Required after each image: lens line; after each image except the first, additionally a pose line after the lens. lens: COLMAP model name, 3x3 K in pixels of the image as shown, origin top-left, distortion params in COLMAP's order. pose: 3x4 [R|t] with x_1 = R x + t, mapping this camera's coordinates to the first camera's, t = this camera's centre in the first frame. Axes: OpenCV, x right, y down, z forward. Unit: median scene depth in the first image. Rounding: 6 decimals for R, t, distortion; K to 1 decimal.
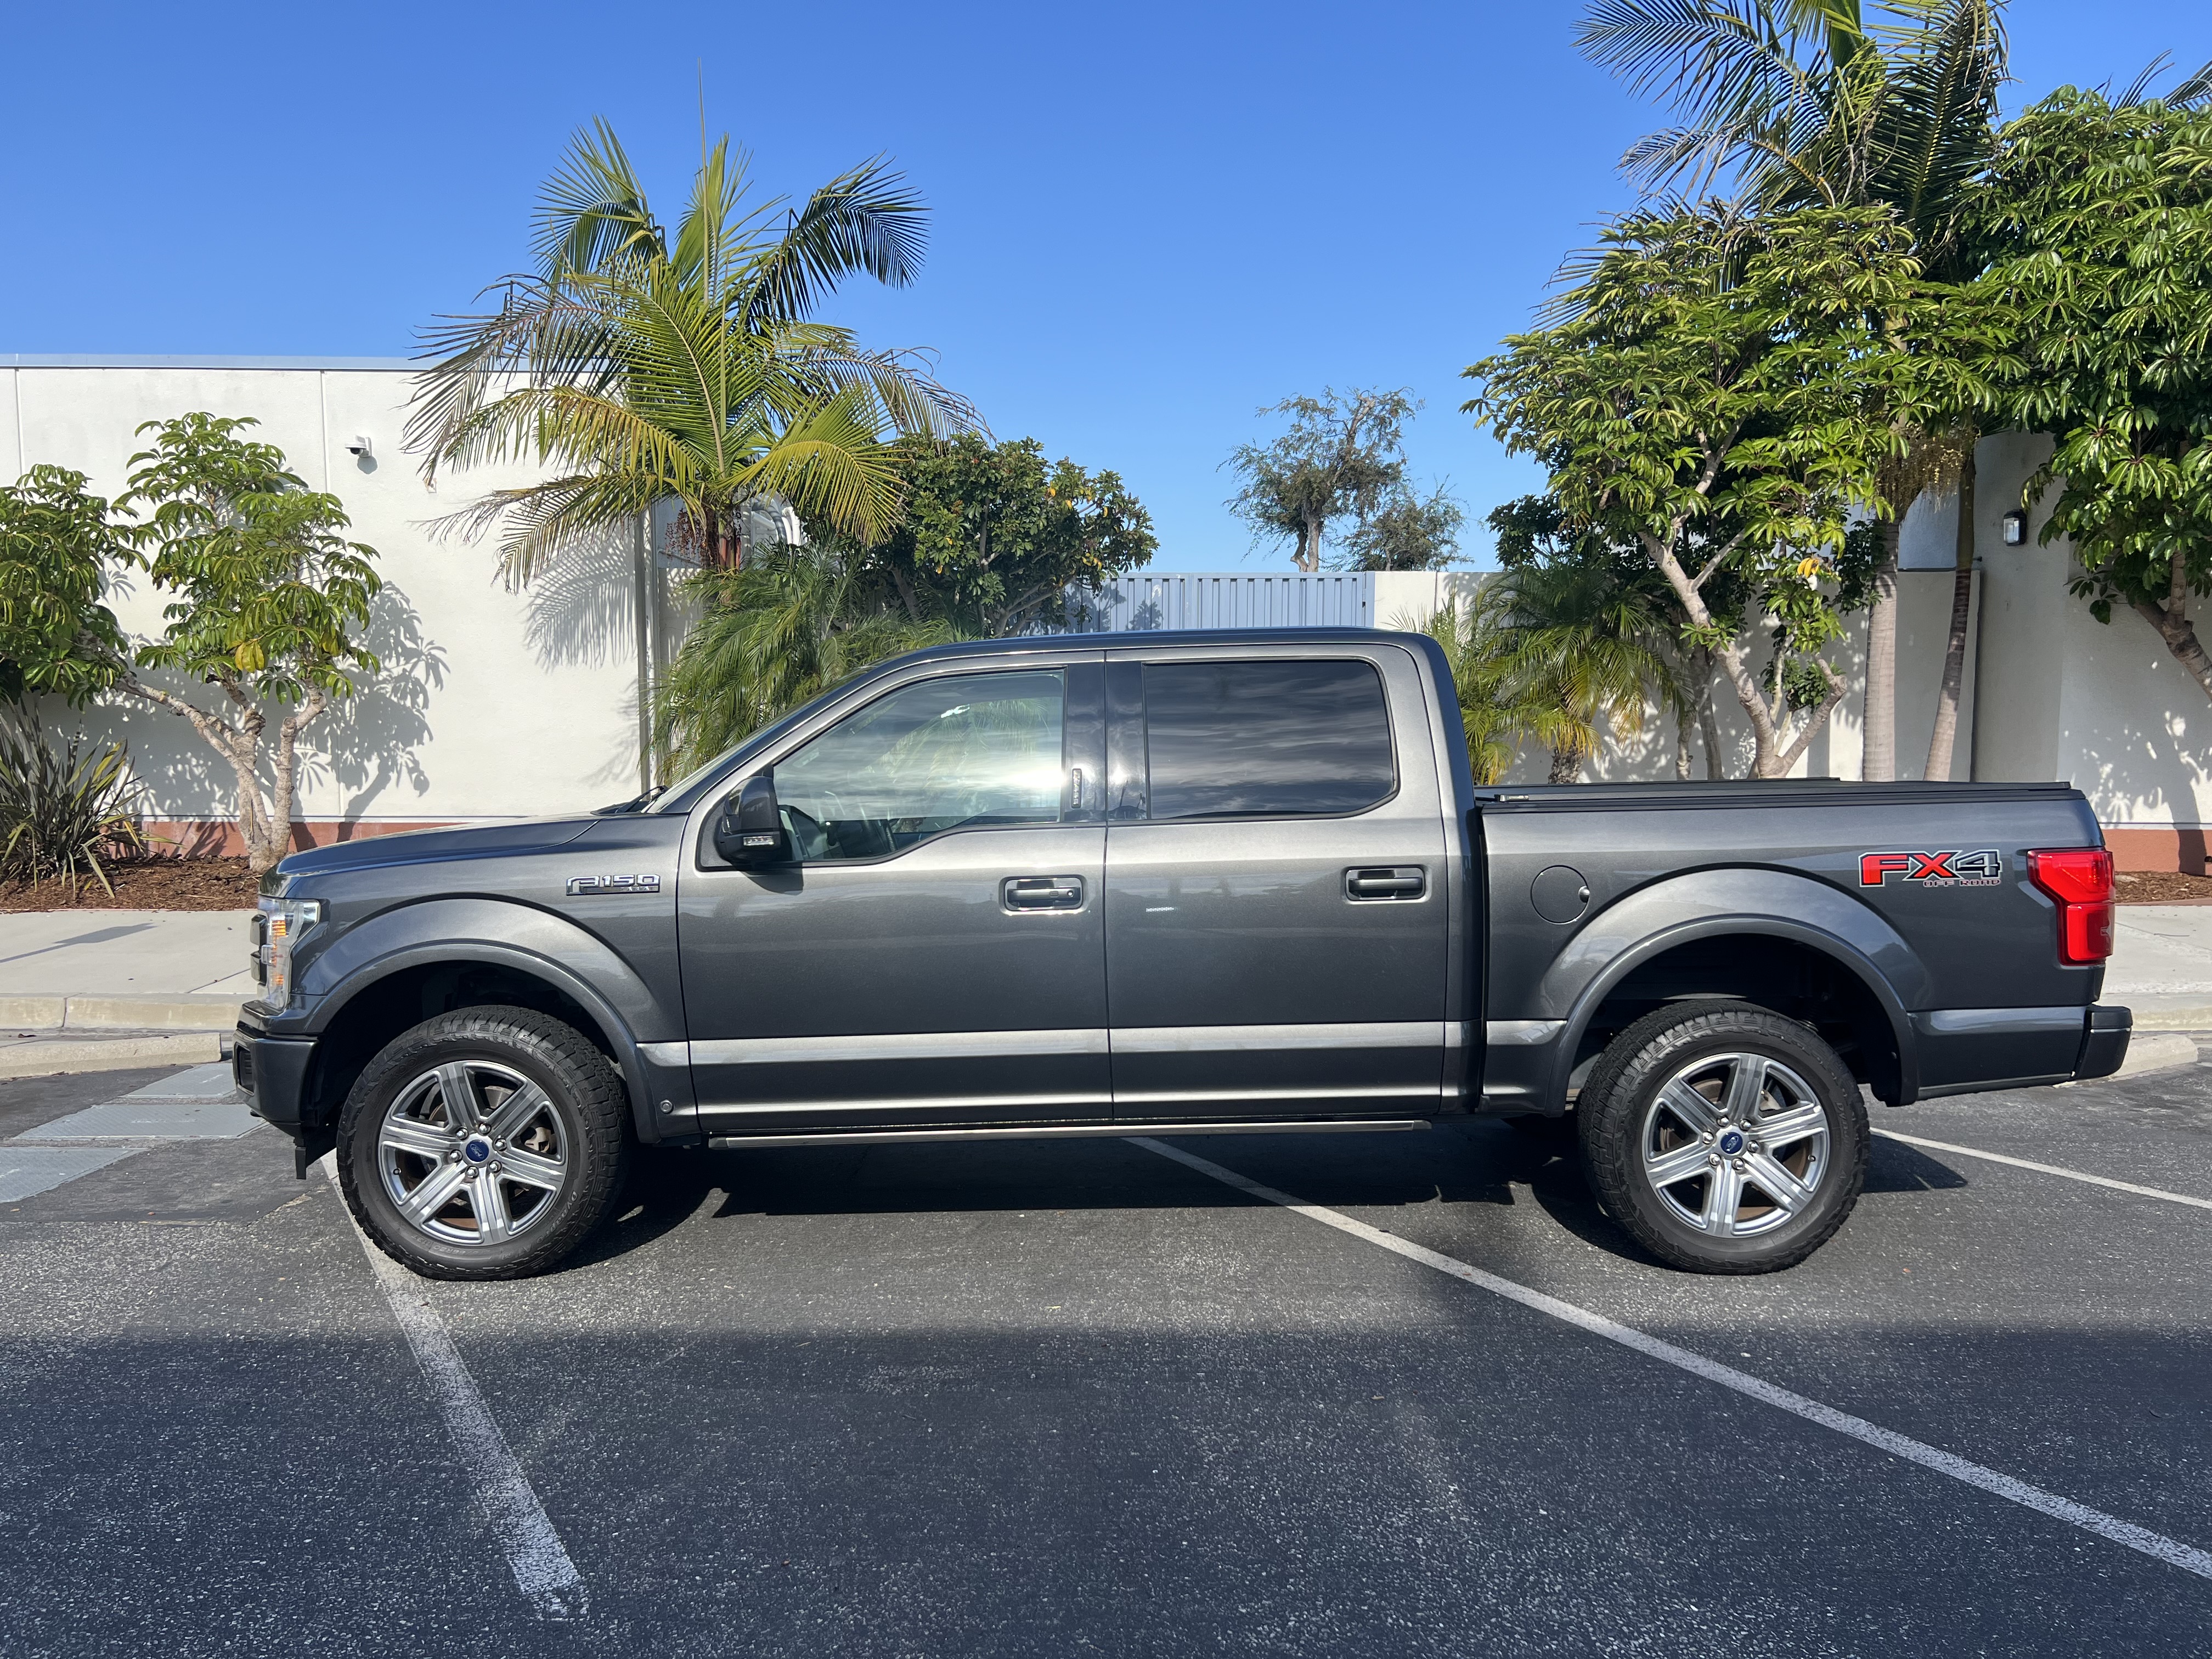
lens RADIAL K [[1685.9, 0, 1106.0], [0, 1685.9, 829.5], [0, 0, 1]] dist [0.048467, -0.058503]
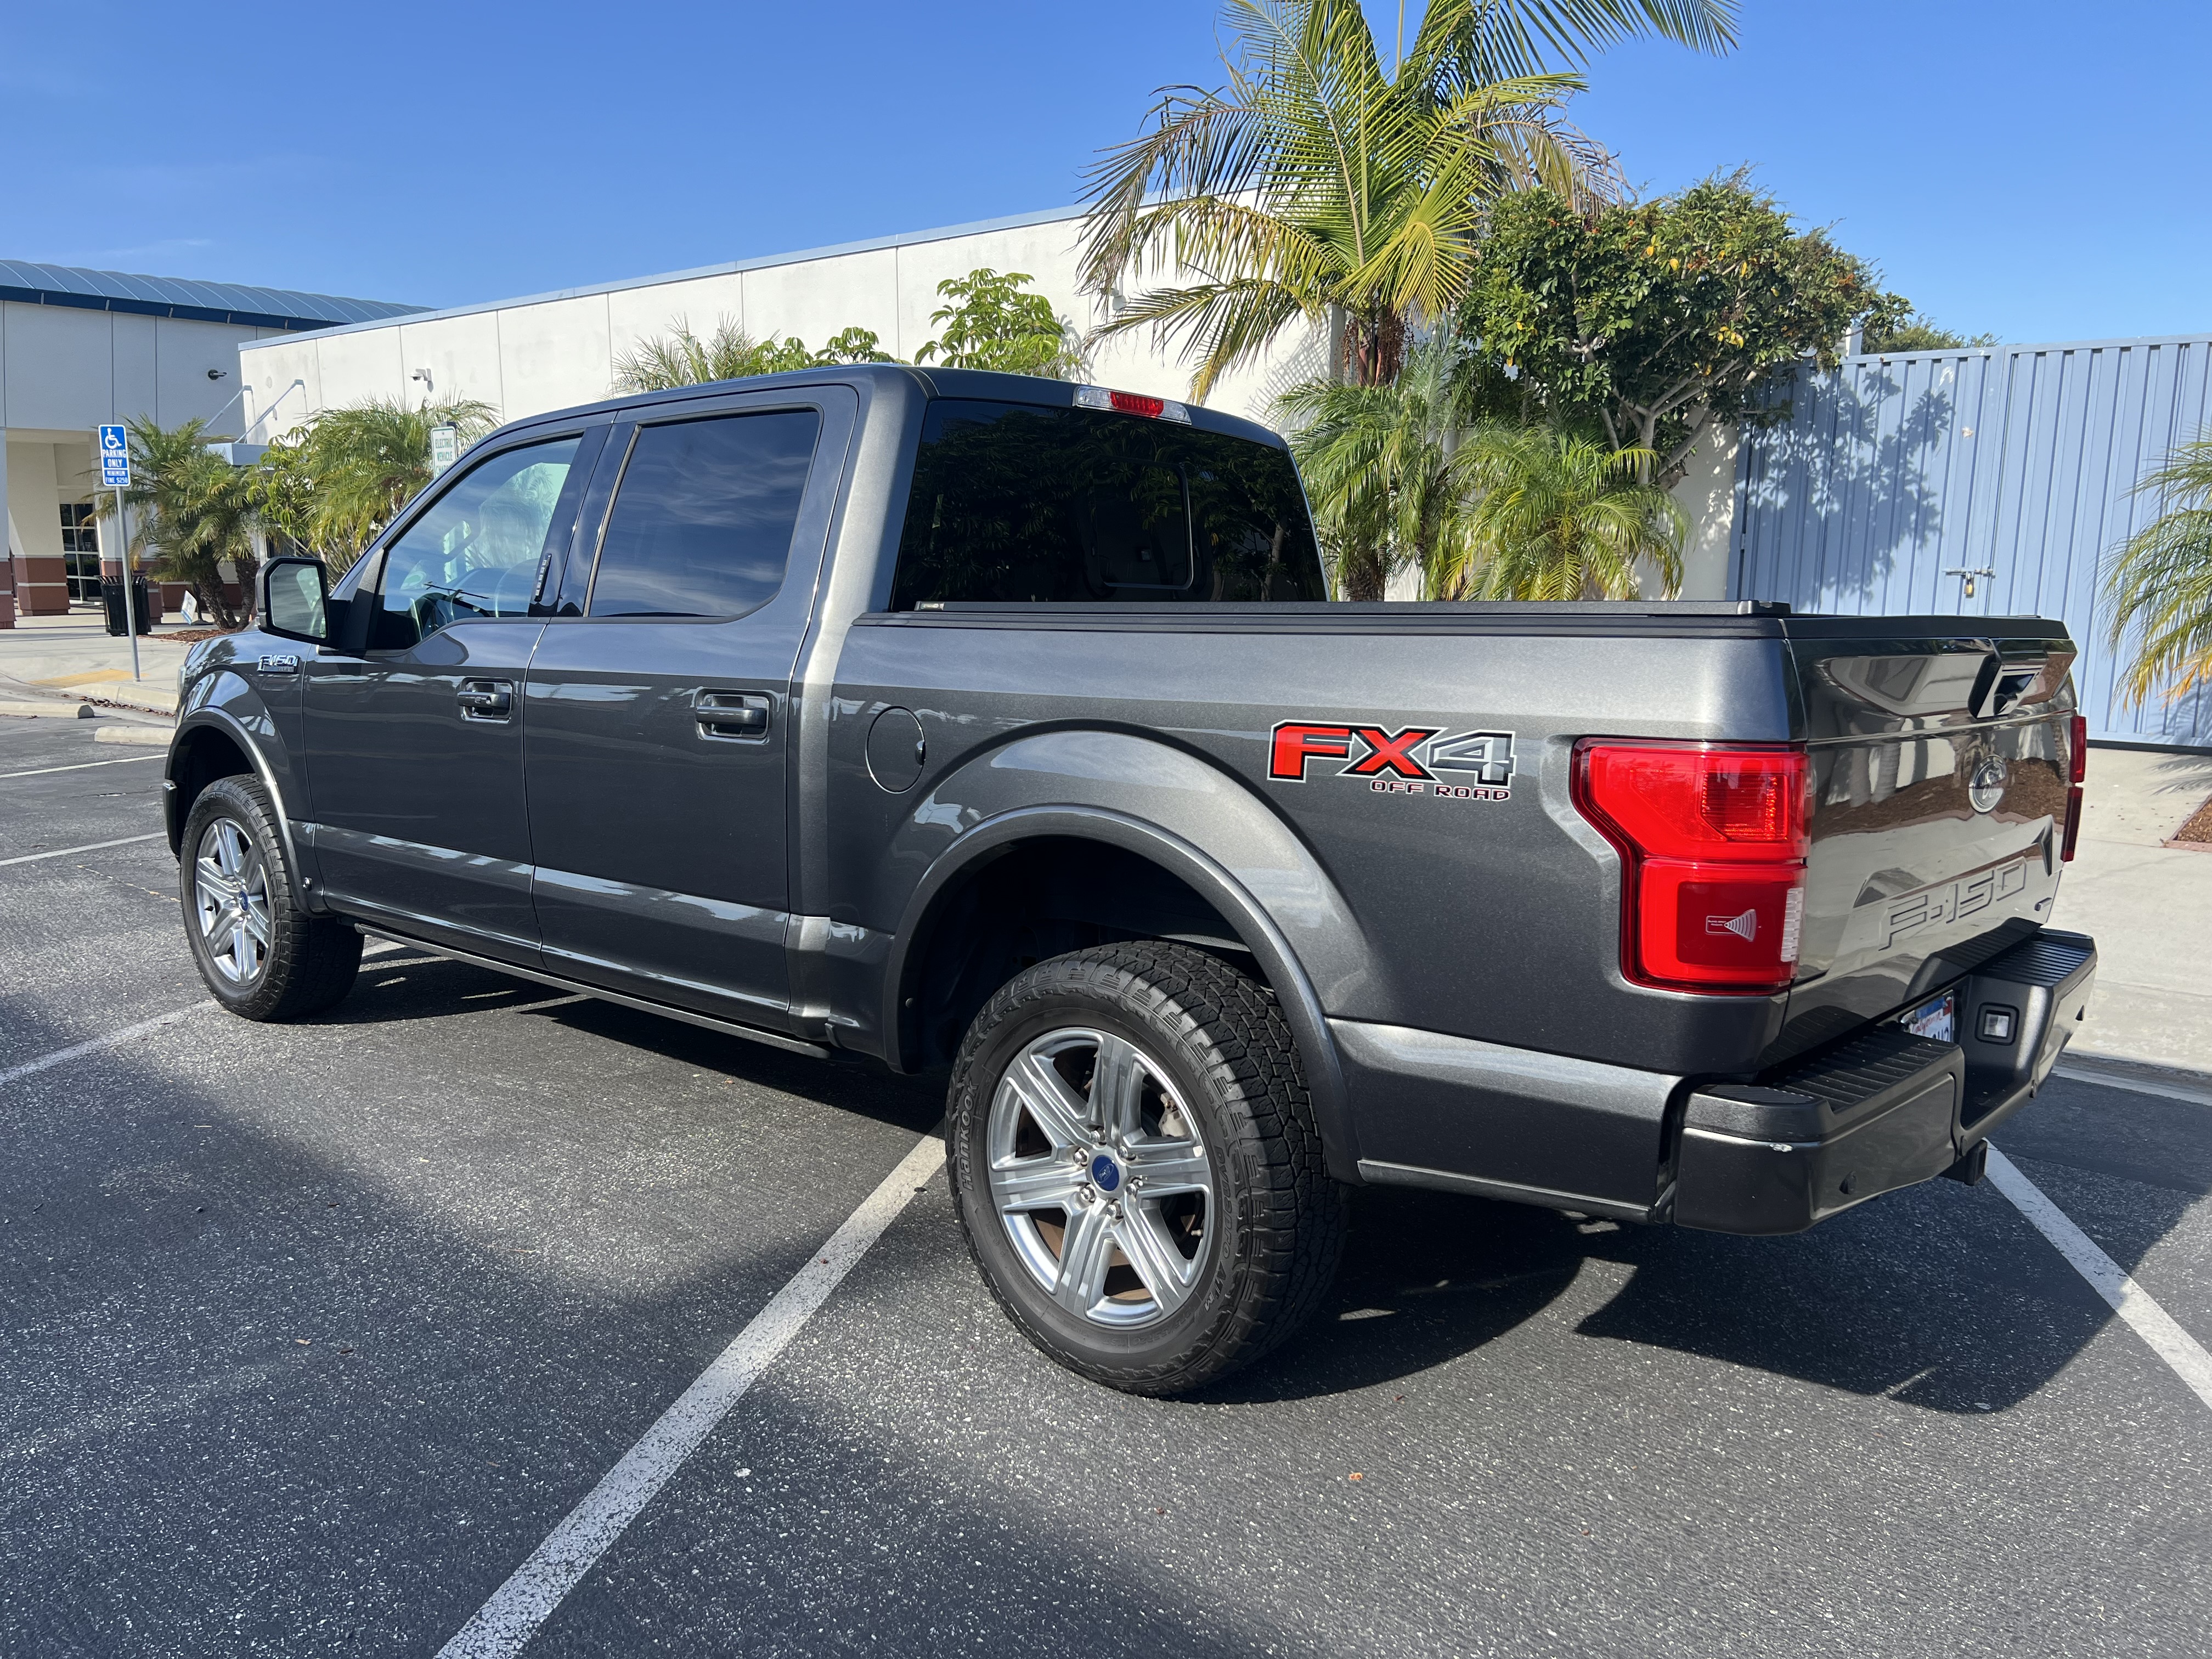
lens RADIAL K [[1685.9, 0, 1106.0], [0, 1685.9, 829.5], [0, 0, 1]] dist [0.048467, -0.058503]
pose [[0.740738, 0.112026, -0.662388, 0.769211], [-0.056234, 0.992877, 0.105033, -0.005256], [0.669437, -0.040553, 0.741762, 0.551563]]
